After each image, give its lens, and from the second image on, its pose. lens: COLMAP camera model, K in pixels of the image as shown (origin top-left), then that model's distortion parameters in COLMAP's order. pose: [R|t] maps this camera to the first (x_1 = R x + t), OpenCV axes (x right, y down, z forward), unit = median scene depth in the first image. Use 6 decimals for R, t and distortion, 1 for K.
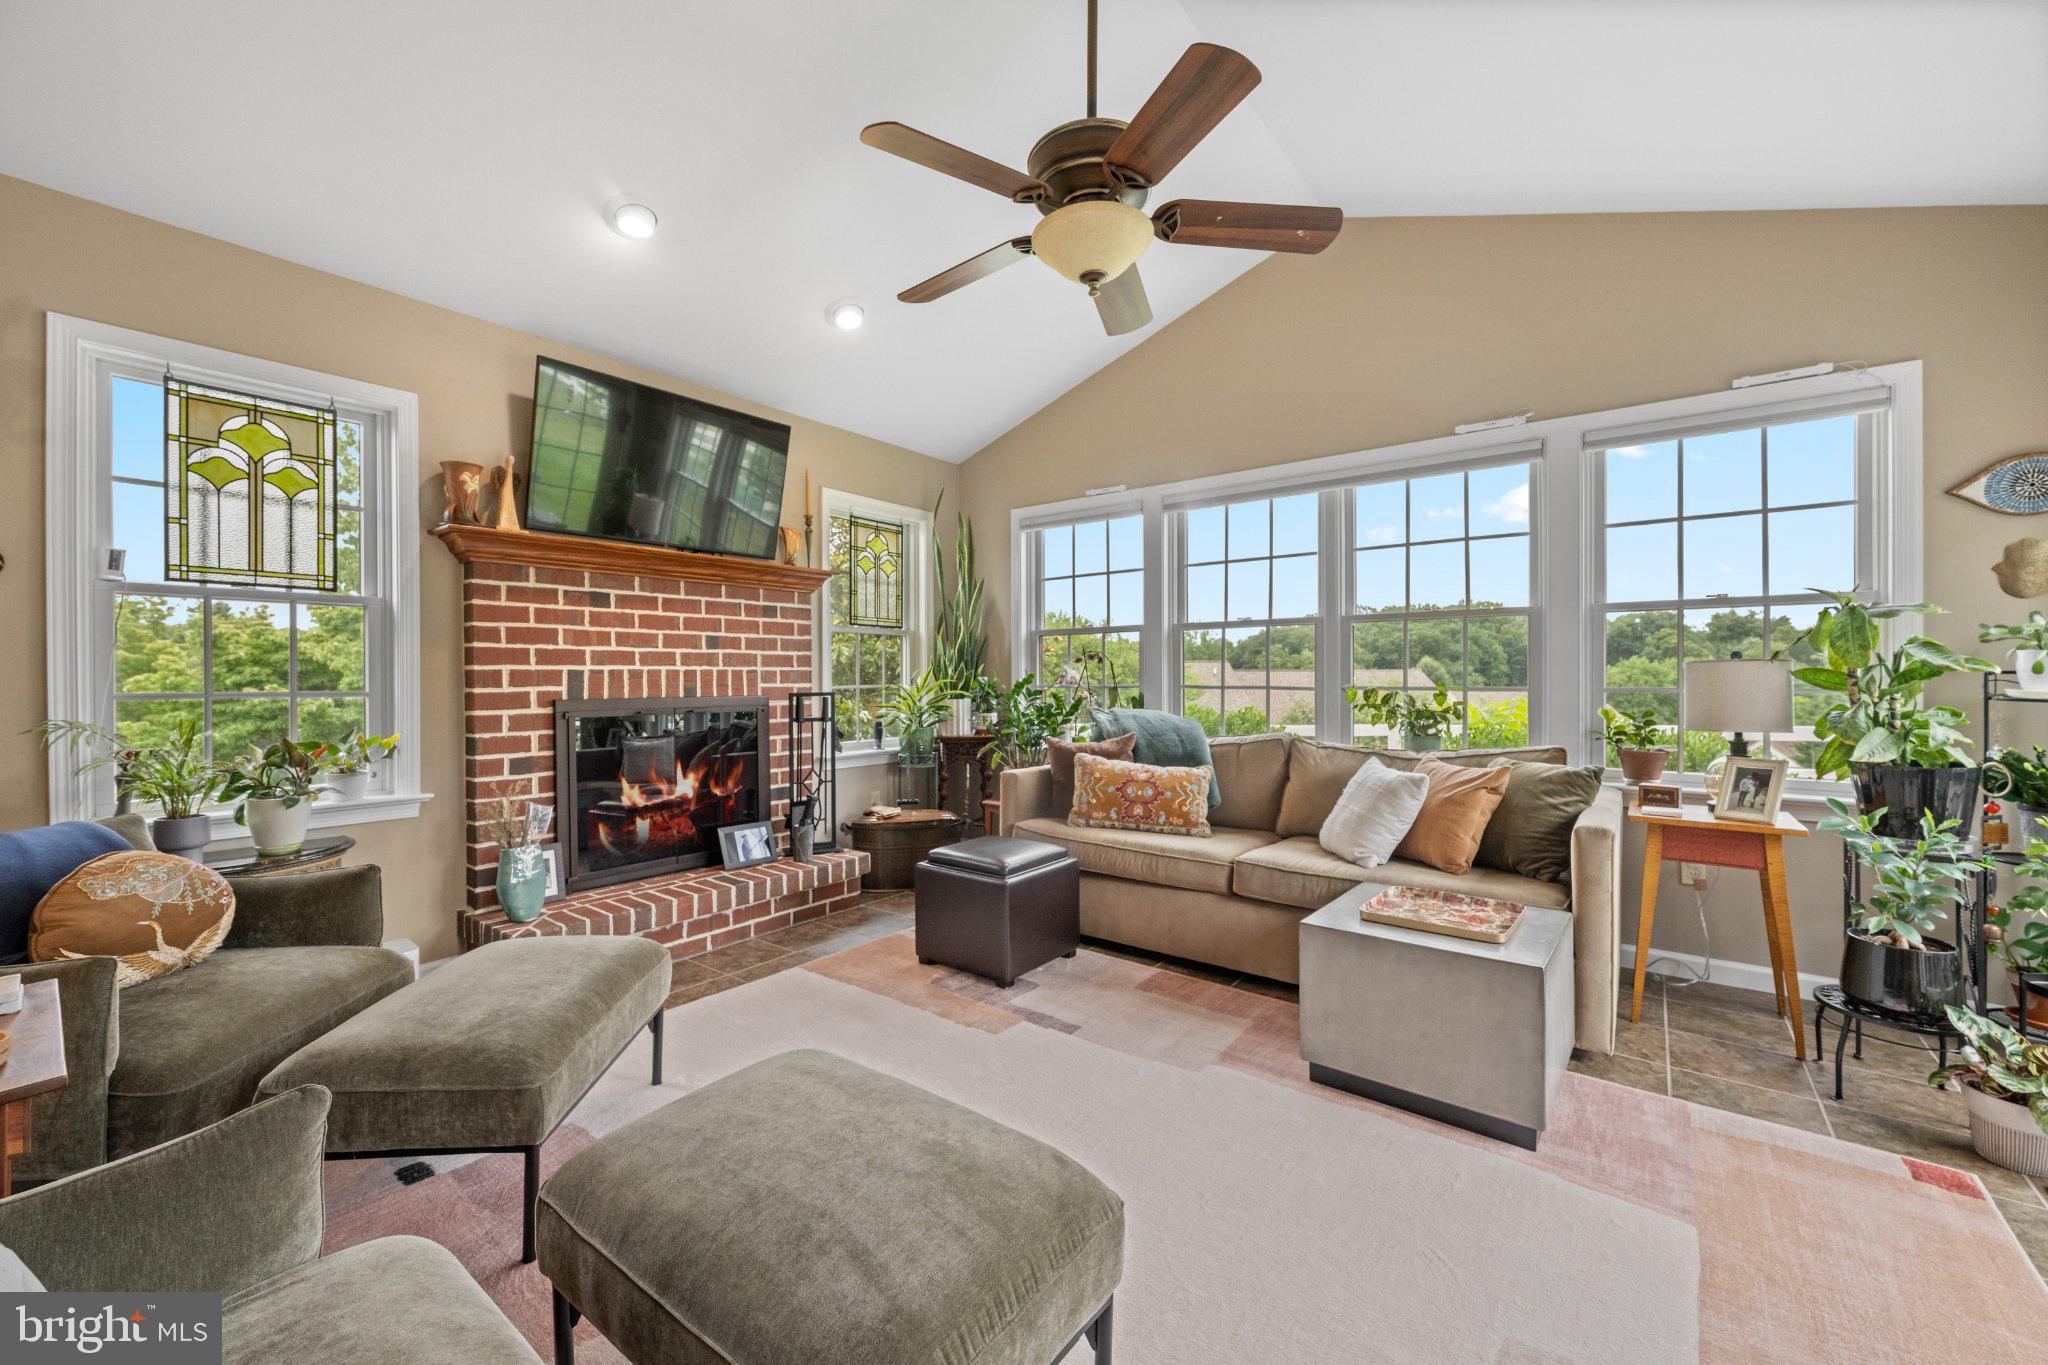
lens RADIAL K [[815.8, 0, 1039.0], [0, 815.8, 685.5], [0, 0, 1]] dist [0.011254, 0.000300]
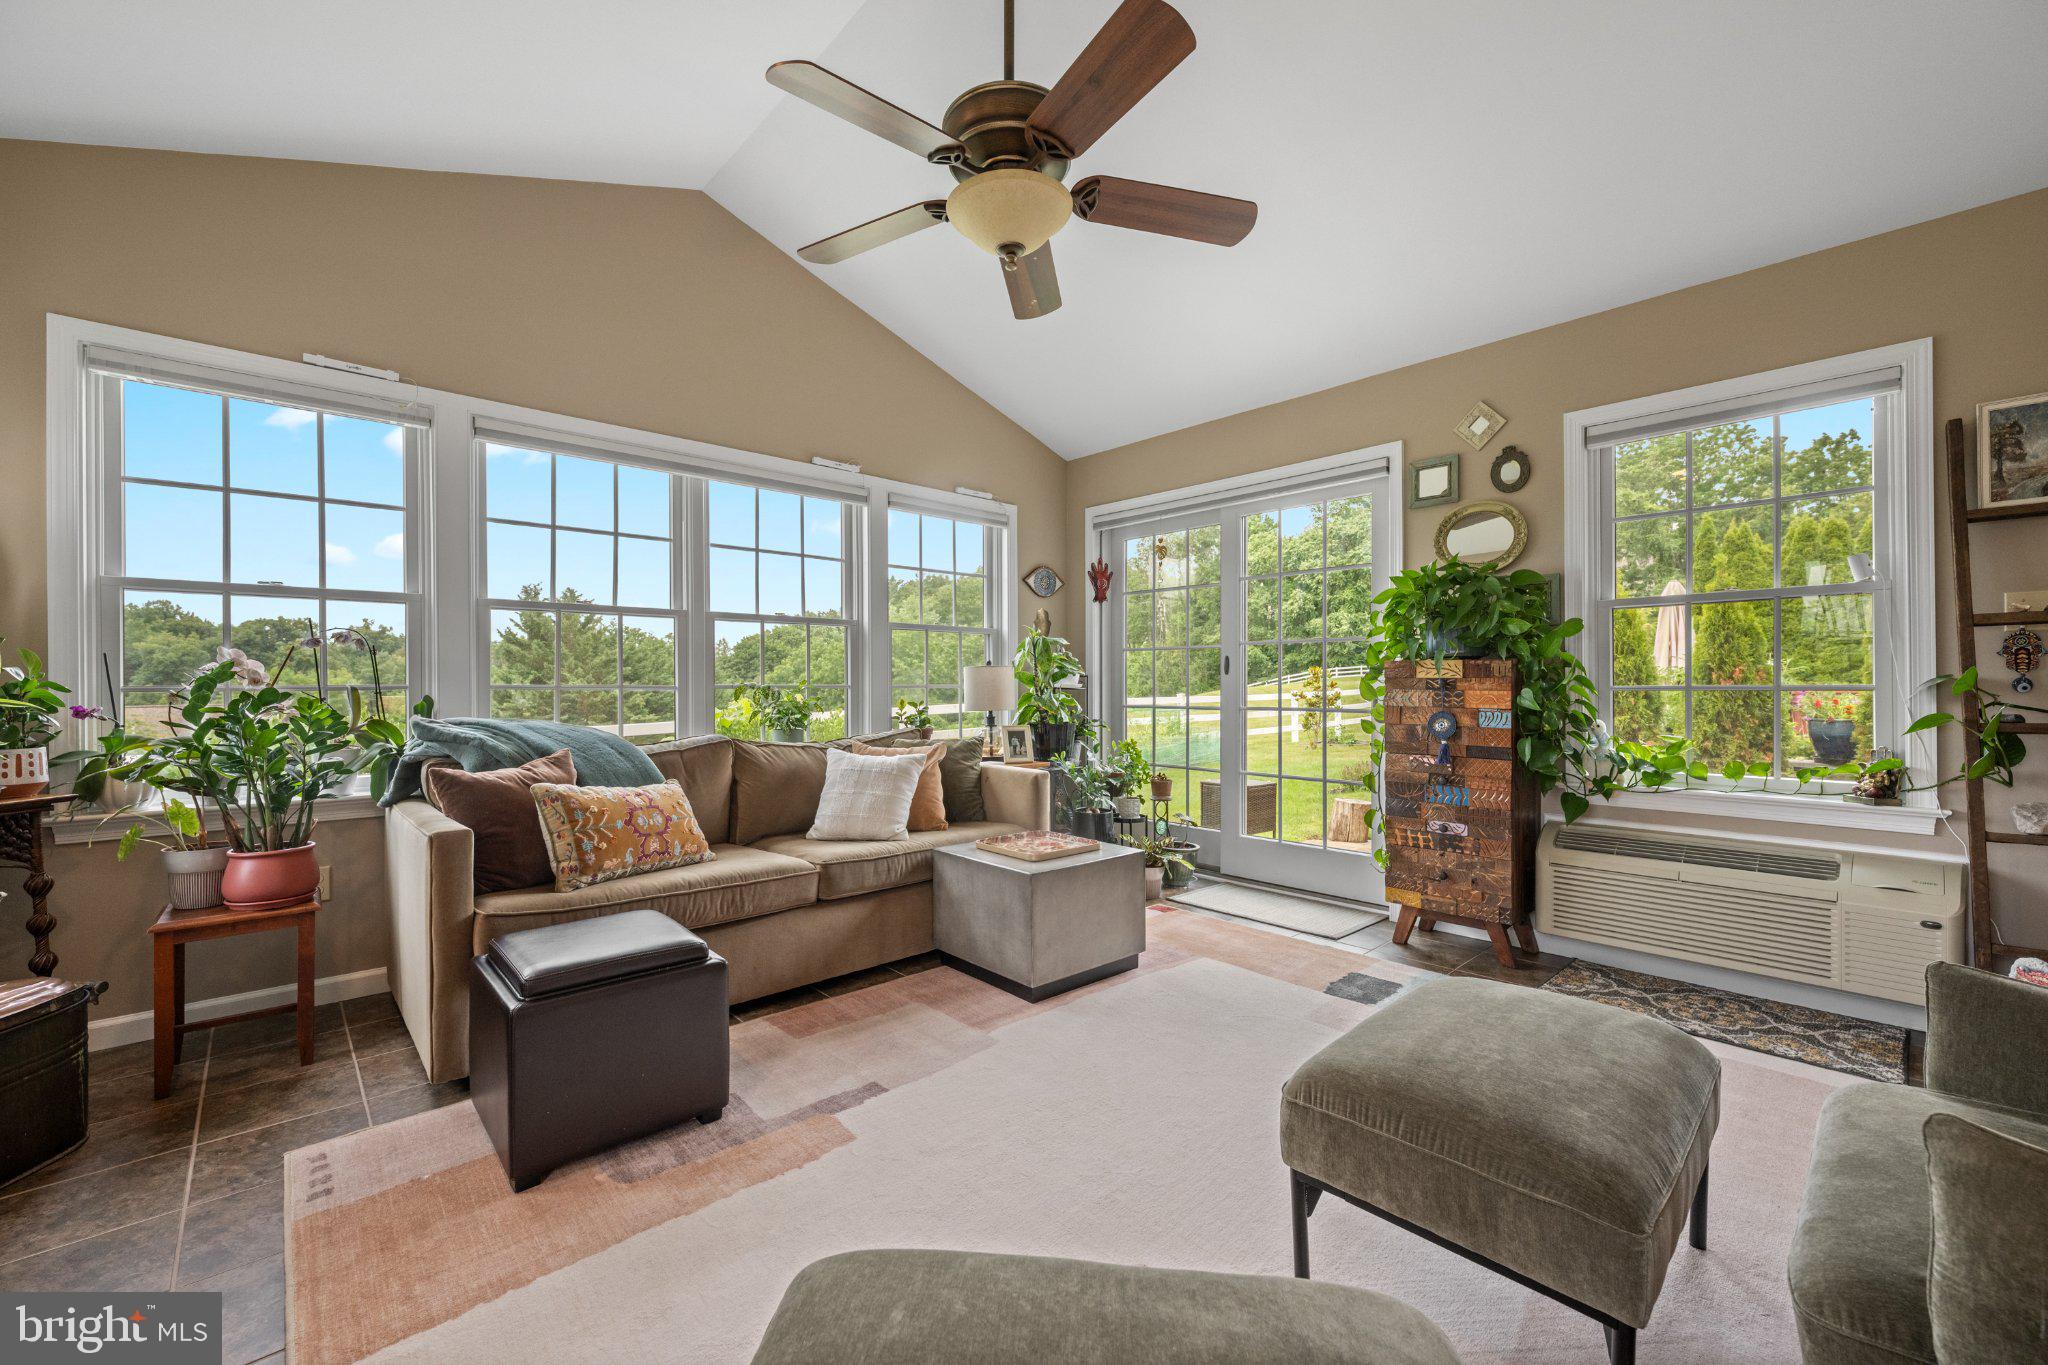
lens RADIAL K [[815.8, 0, 1039.7], [0, 815.8, 670.4], [0, 0, 1]] dist [0.011254, 0.000300]
pose [[0.168772, 0.003266, 0.985650, -0.601126], [-0.003661, 0.999990, -0.002687, -0.015569], [-0.985648, -0.003155, 0.168782, 0.522493]]
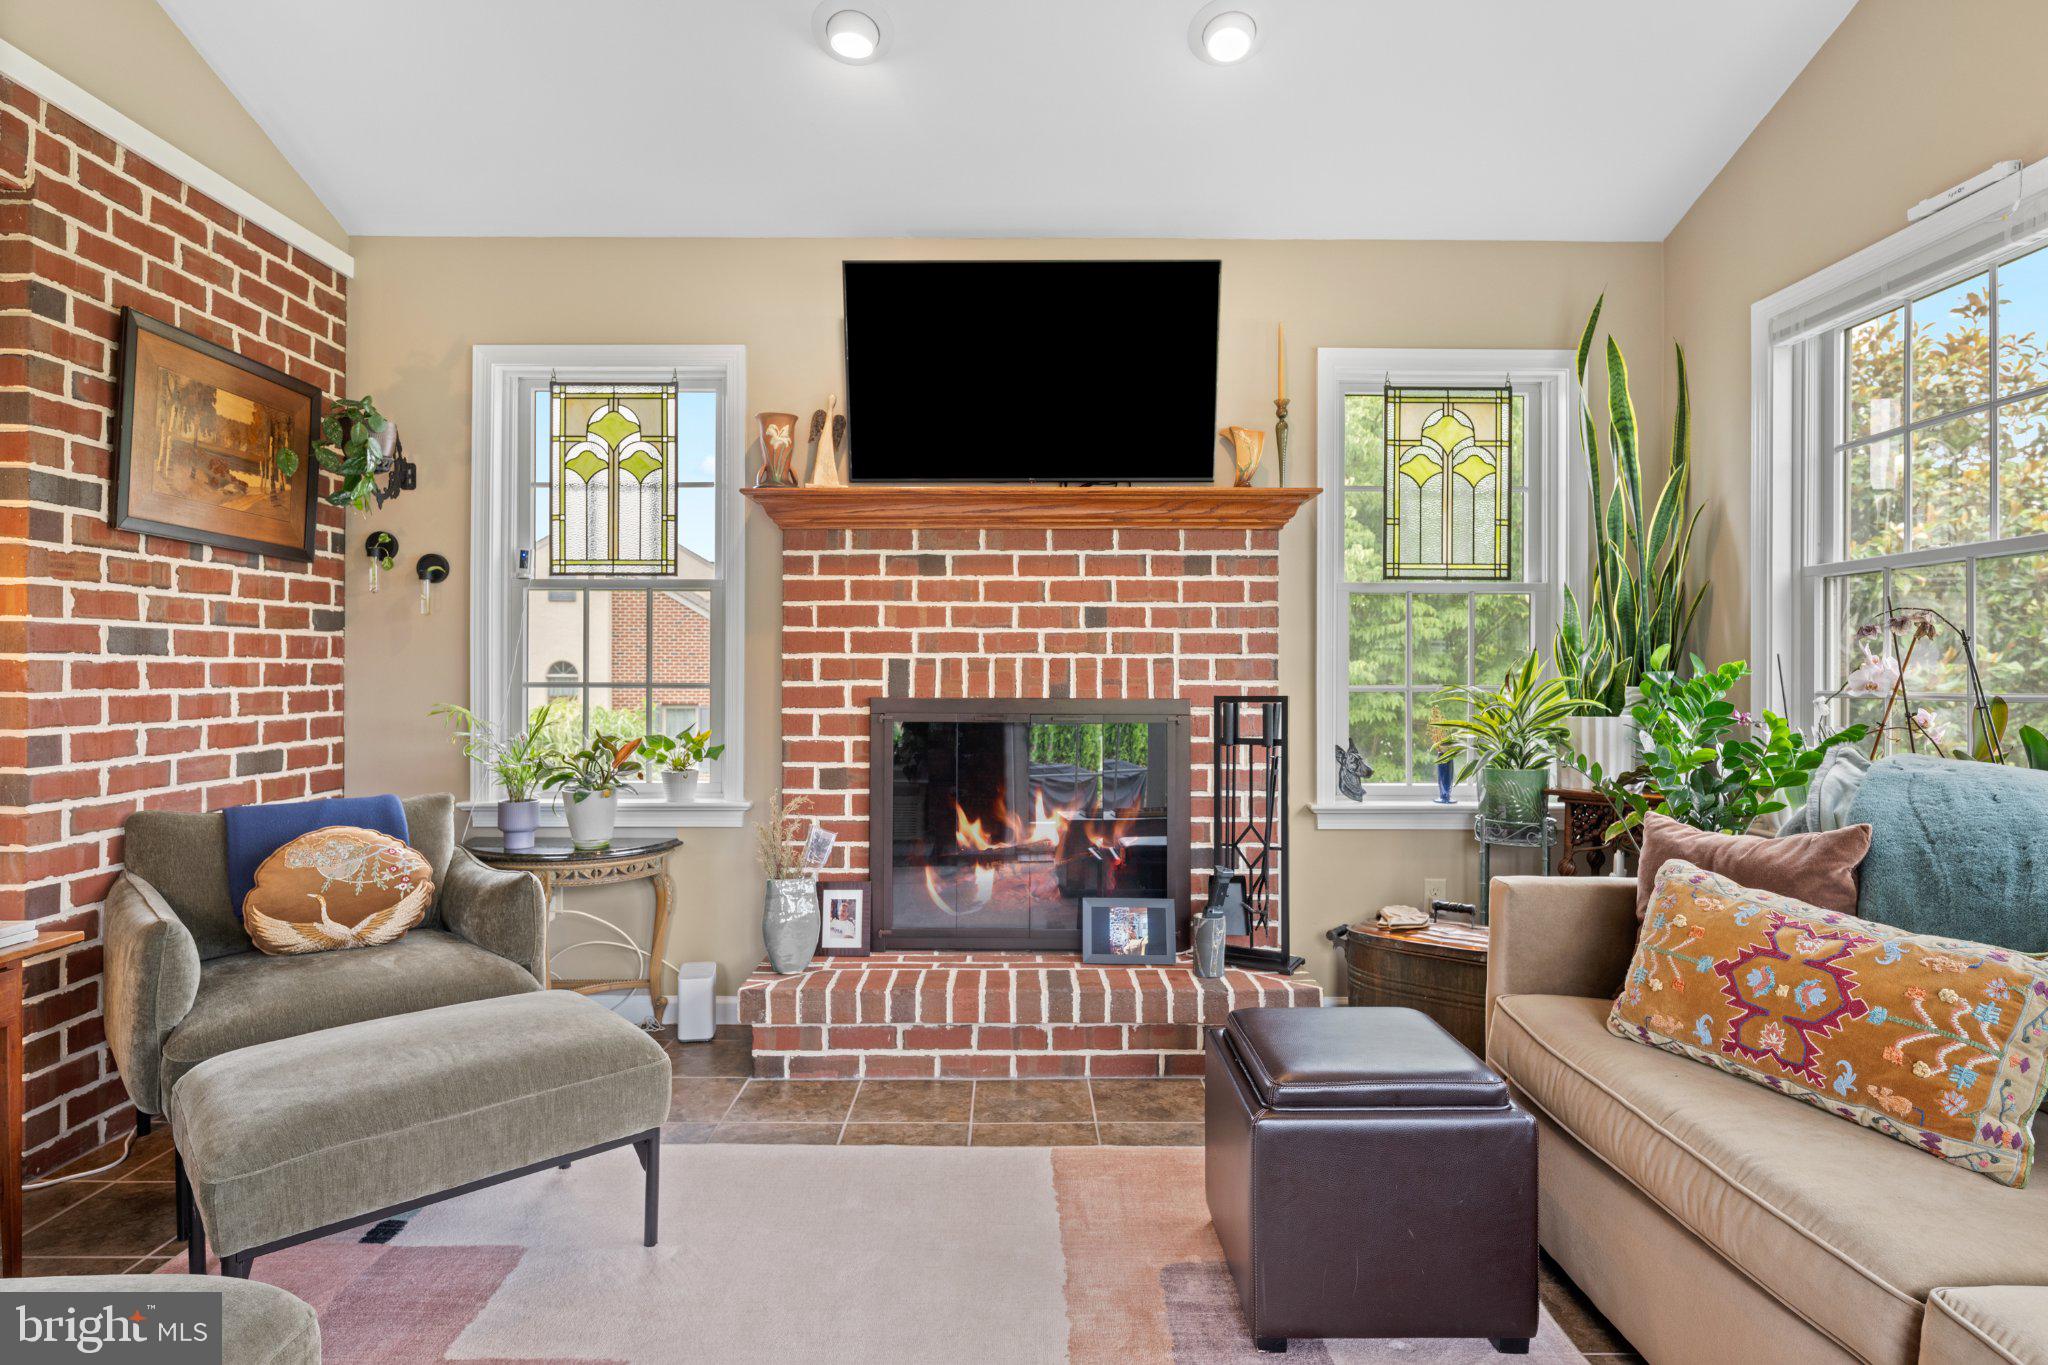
lens RADIAL K [[1122.0, 0, 1019.5], [0, 1122.0, 678.1], [0, 0, 1]] dist [0.000787, -0.000089]
pose [[0.605532, 0.008937, -0.795771, 0.322674], [-0.012935, 0.999915, 0.001387, -0.003962], [0.795716, 0.009453, 0.605597, 0.439492]]
